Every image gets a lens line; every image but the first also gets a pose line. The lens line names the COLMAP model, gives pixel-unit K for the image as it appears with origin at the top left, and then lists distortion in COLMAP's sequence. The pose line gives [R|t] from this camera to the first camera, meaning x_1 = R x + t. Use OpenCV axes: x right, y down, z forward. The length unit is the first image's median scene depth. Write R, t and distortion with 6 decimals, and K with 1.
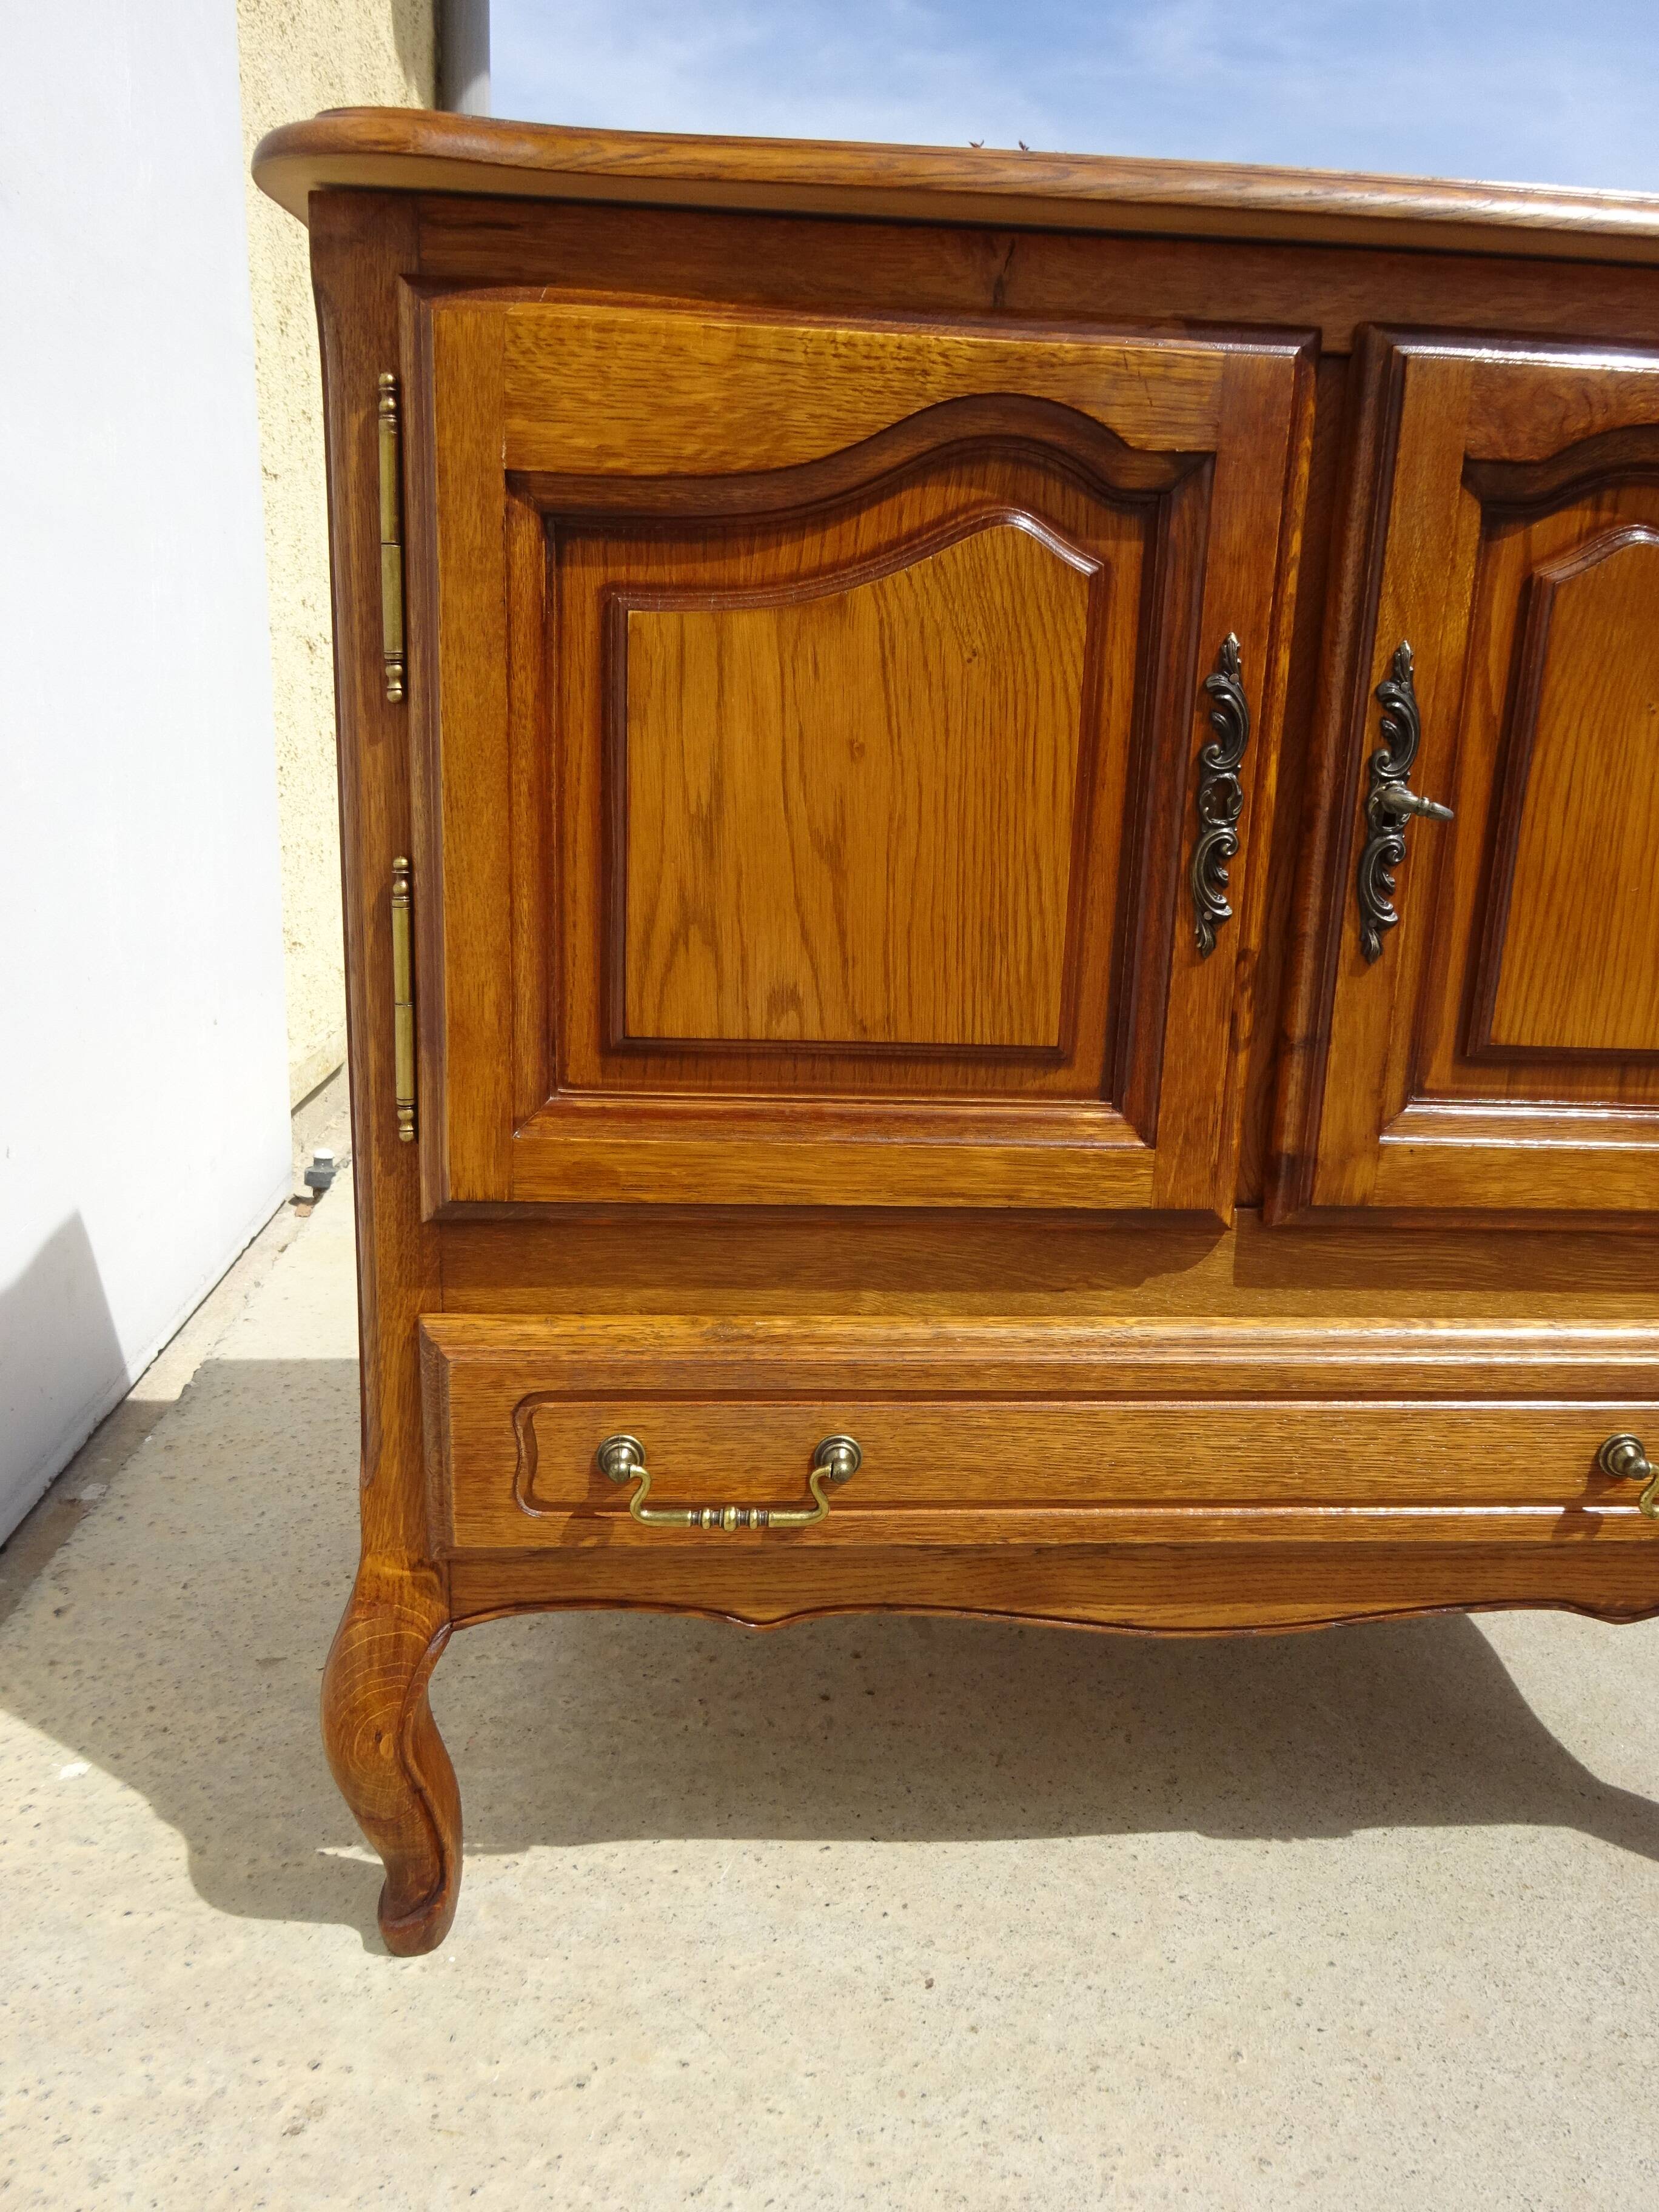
lens RADIAL K [[1604.0, 0, 839.7], [0, 1604.0, 1098.8], [0, 0, 1]] dist [-0.013869, 0.005042]
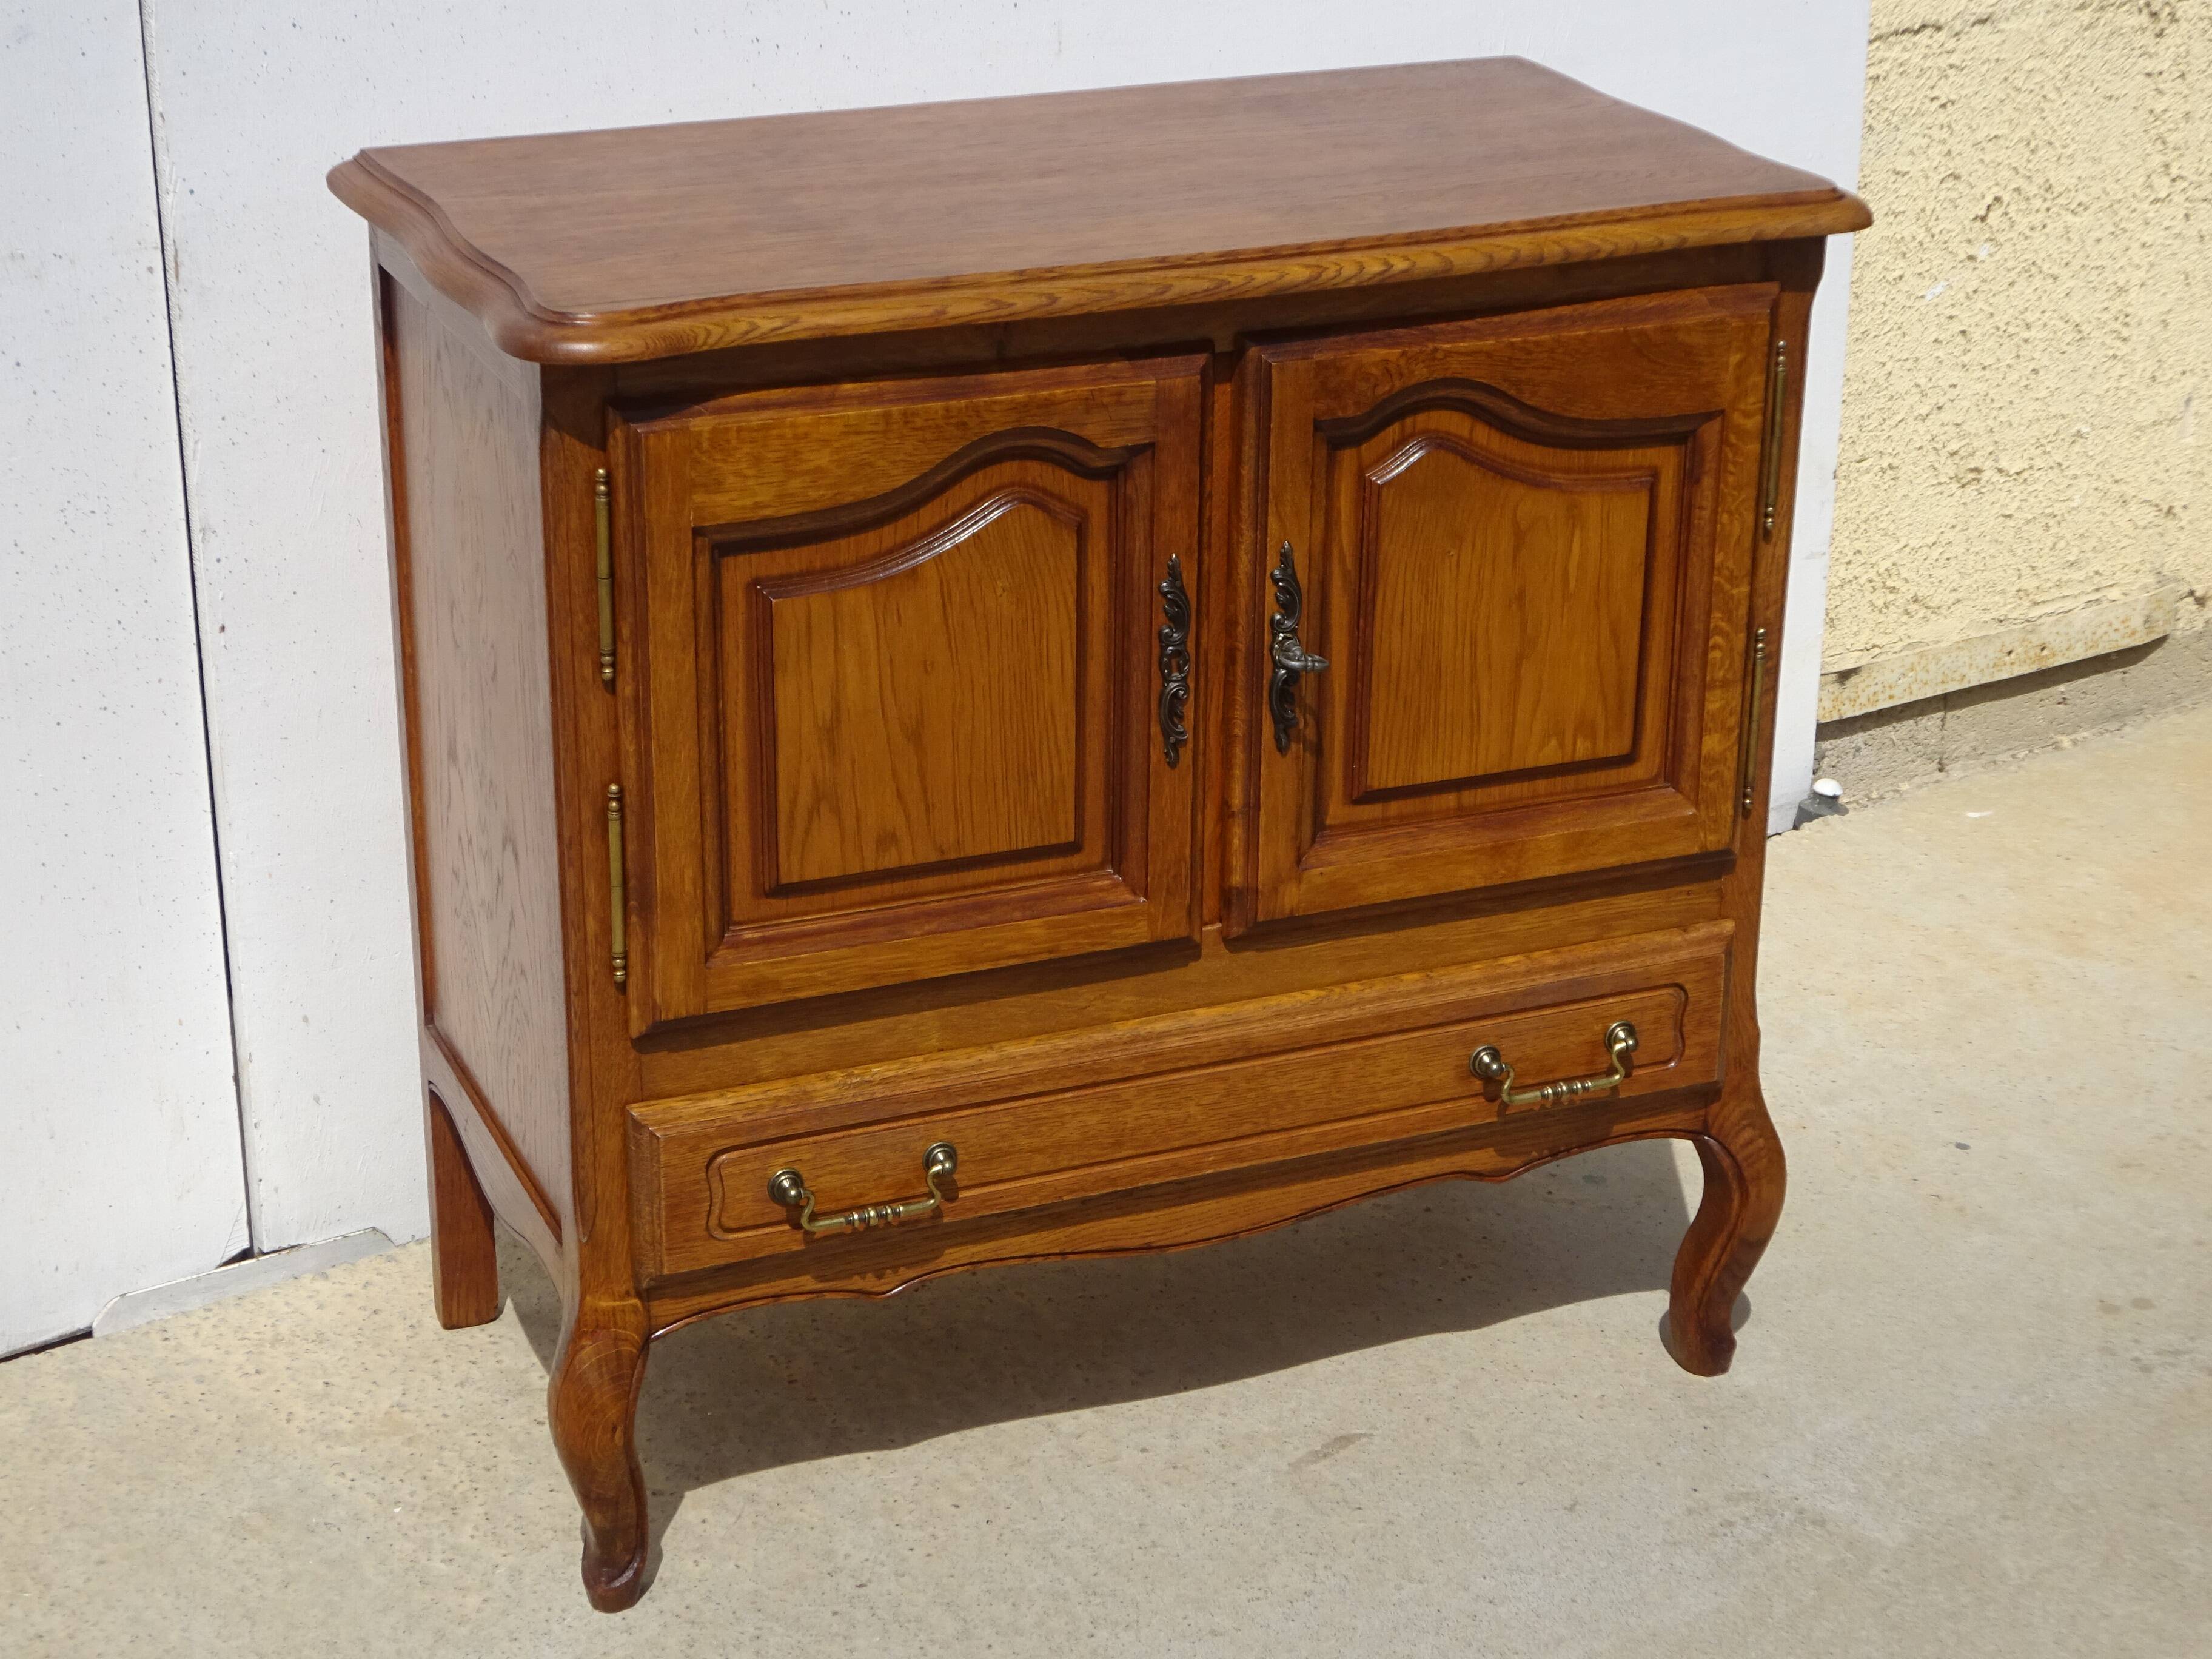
lens RADIAL K [[3922.9, 0, 1106.0], [0, 3922.9, 829.5], [0, 0, 1]] dist [0.014781, 0.019458]
pose [[0.946386, -0.144435, 0.288949, -0.818731], [0.100335, 0.981664, 0.162073, -0.591689], [-0.307060, -0.124392, 0.943526, -2.206383]]
